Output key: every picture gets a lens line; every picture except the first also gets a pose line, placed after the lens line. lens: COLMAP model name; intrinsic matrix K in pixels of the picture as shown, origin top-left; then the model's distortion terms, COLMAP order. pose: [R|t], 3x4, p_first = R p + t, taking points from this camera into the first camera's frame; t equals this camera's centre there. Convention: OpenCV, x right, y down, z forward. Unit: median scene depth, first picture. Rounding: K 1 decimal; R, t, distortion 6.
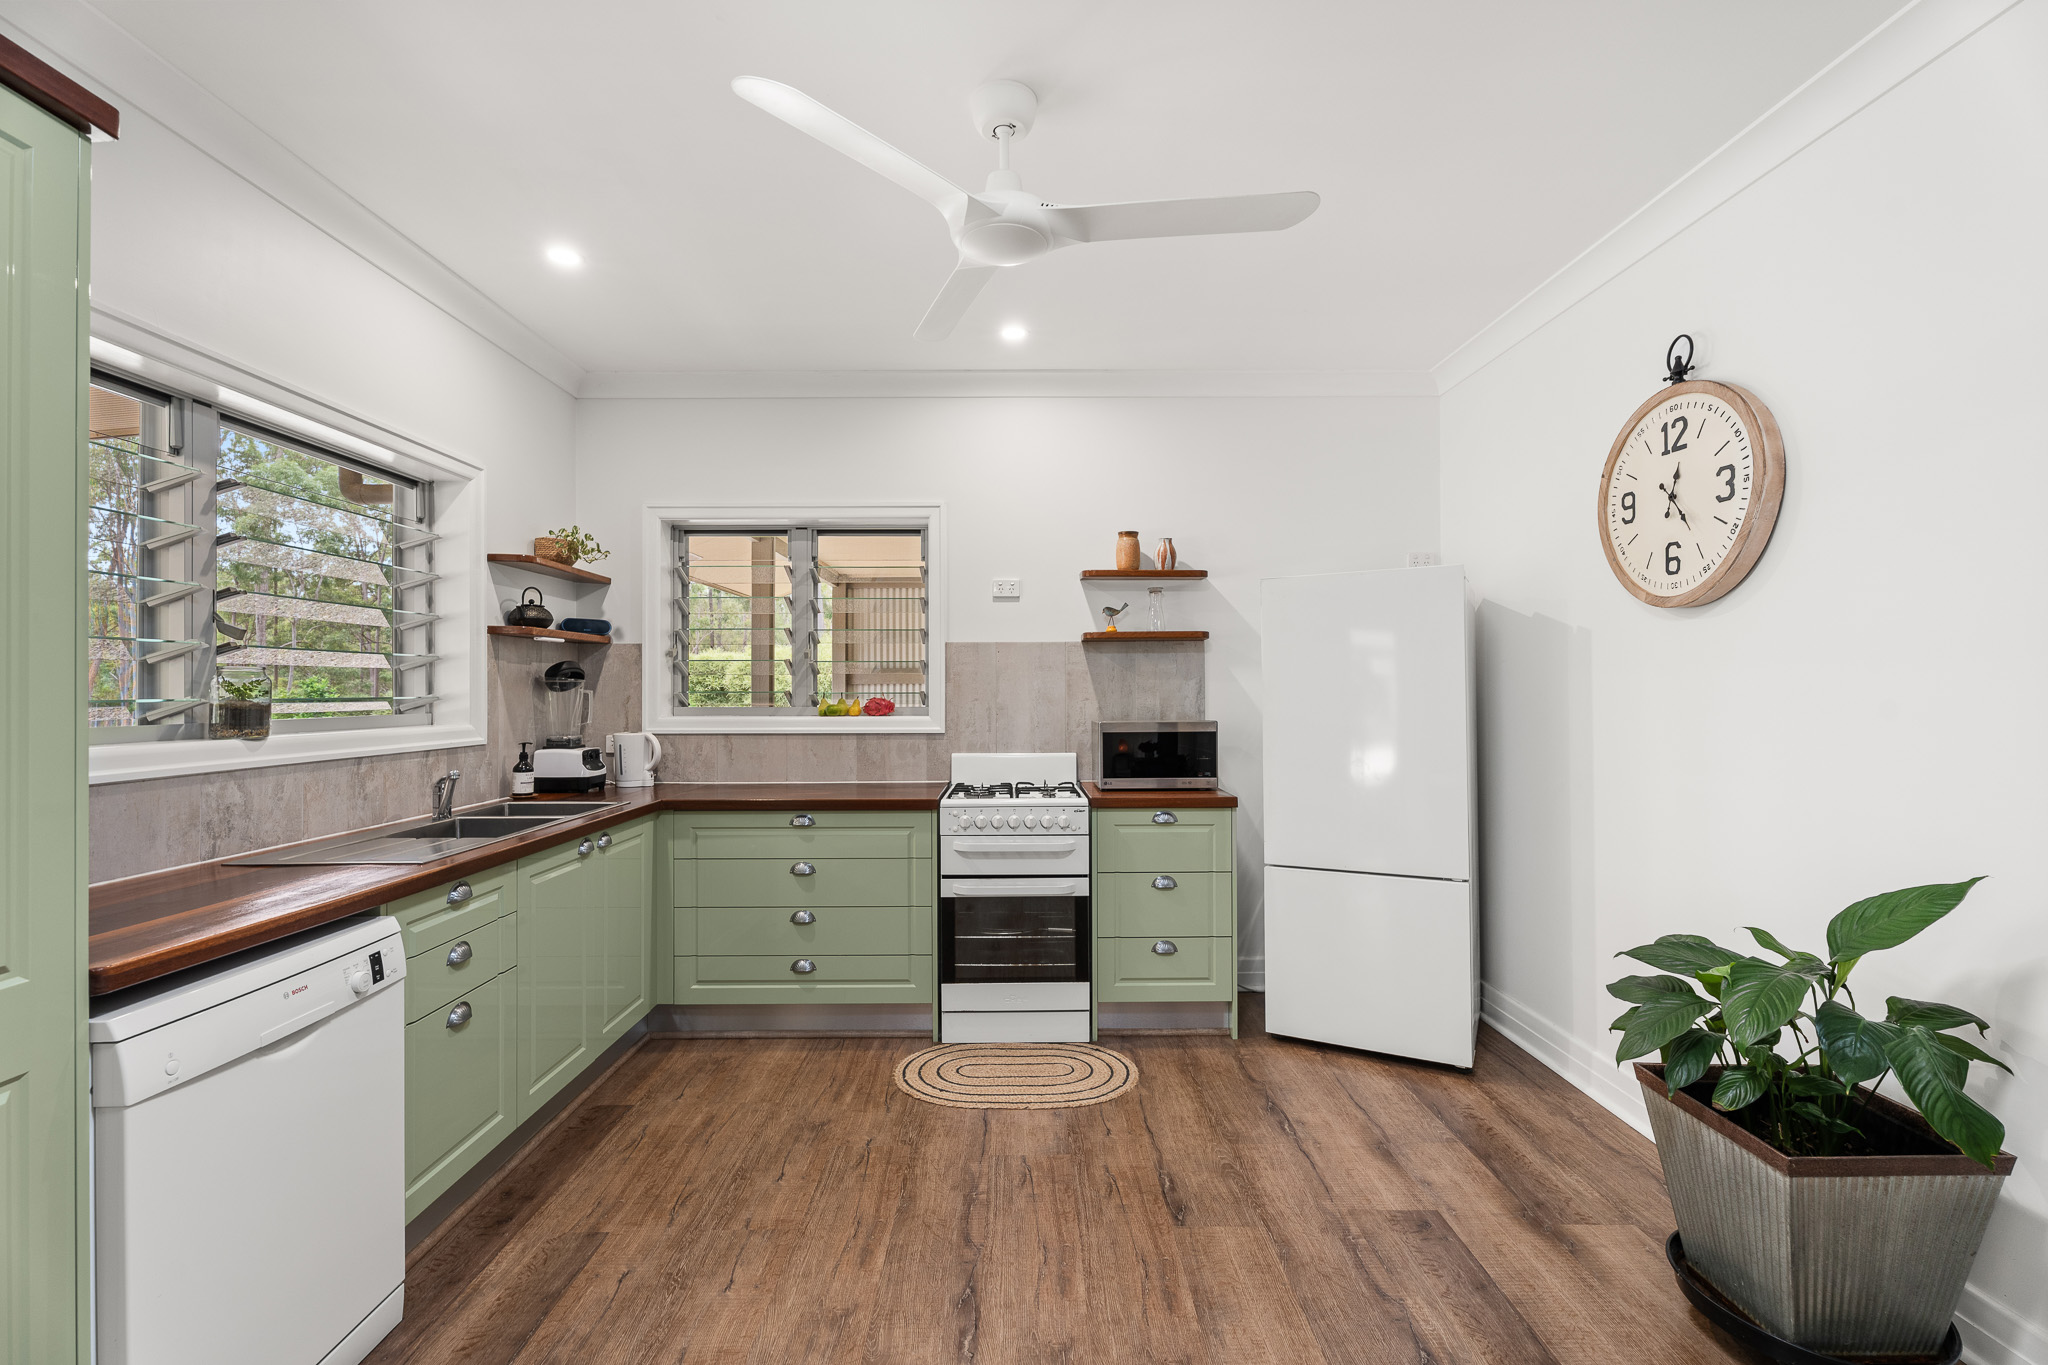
lens RADIAL K [[923.9, 0, 1019.6], [0, 923.9, 690.8], [0, 0, 1]] dist [0.024986, -0.010272]
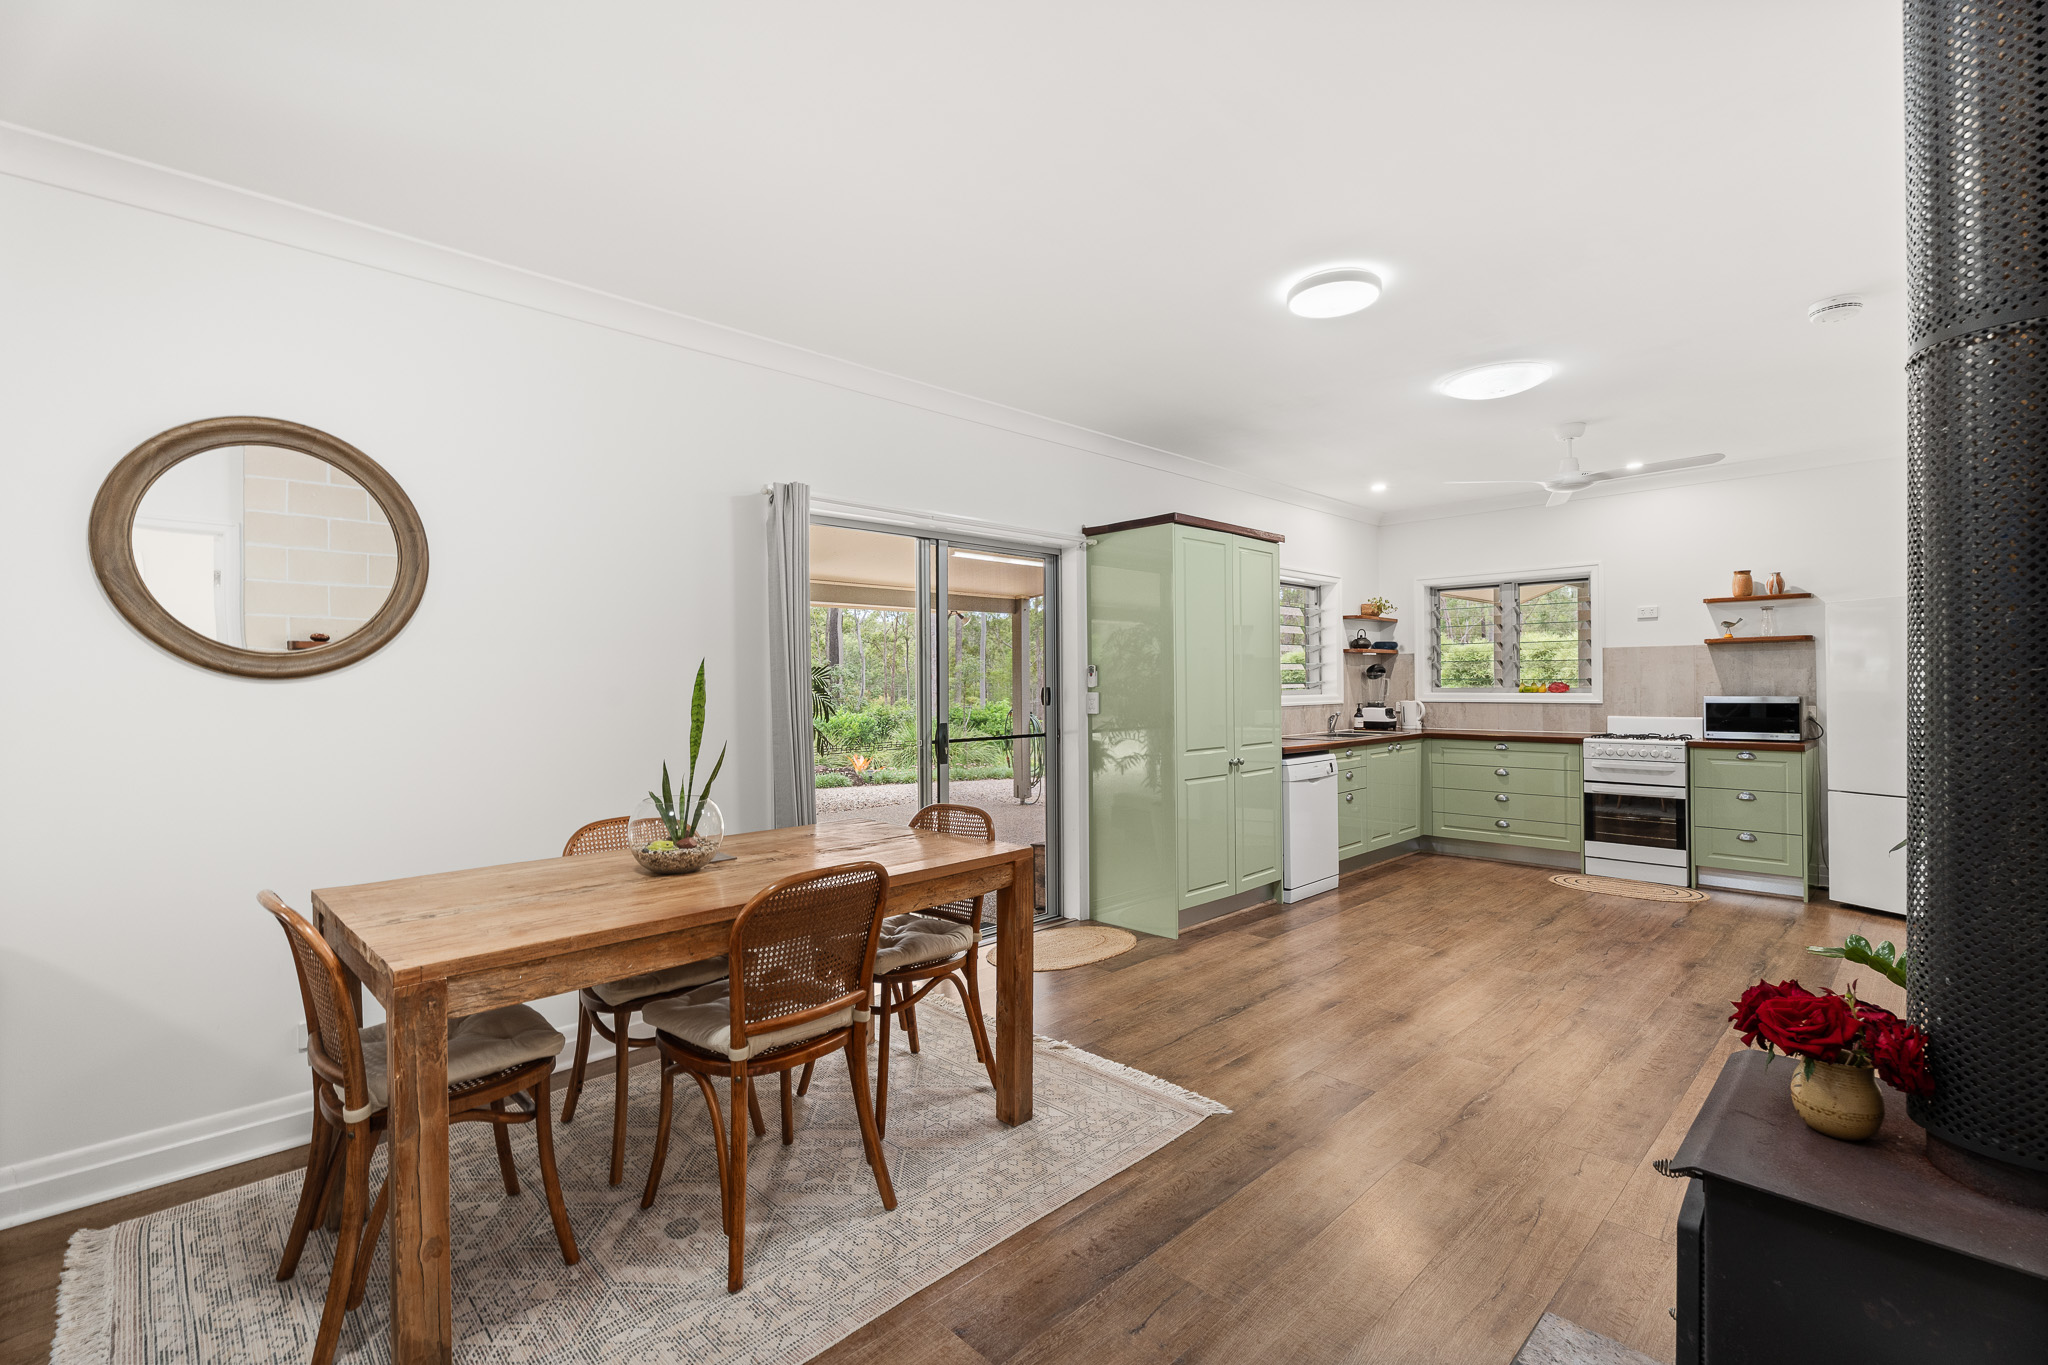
lens RADIAL K [[923.9, 0, 1019.6], [0, 923.9, 690.8], [0, 0, 1]] dist [0.024986, -0.010272]
pose [[0.707433, 0.002329, -0.706776, 0.402938], [0.006662, 0.999928, 0.009963, 0.000532], [0.706749, -0.011756, 0.707367, -1.016230]]
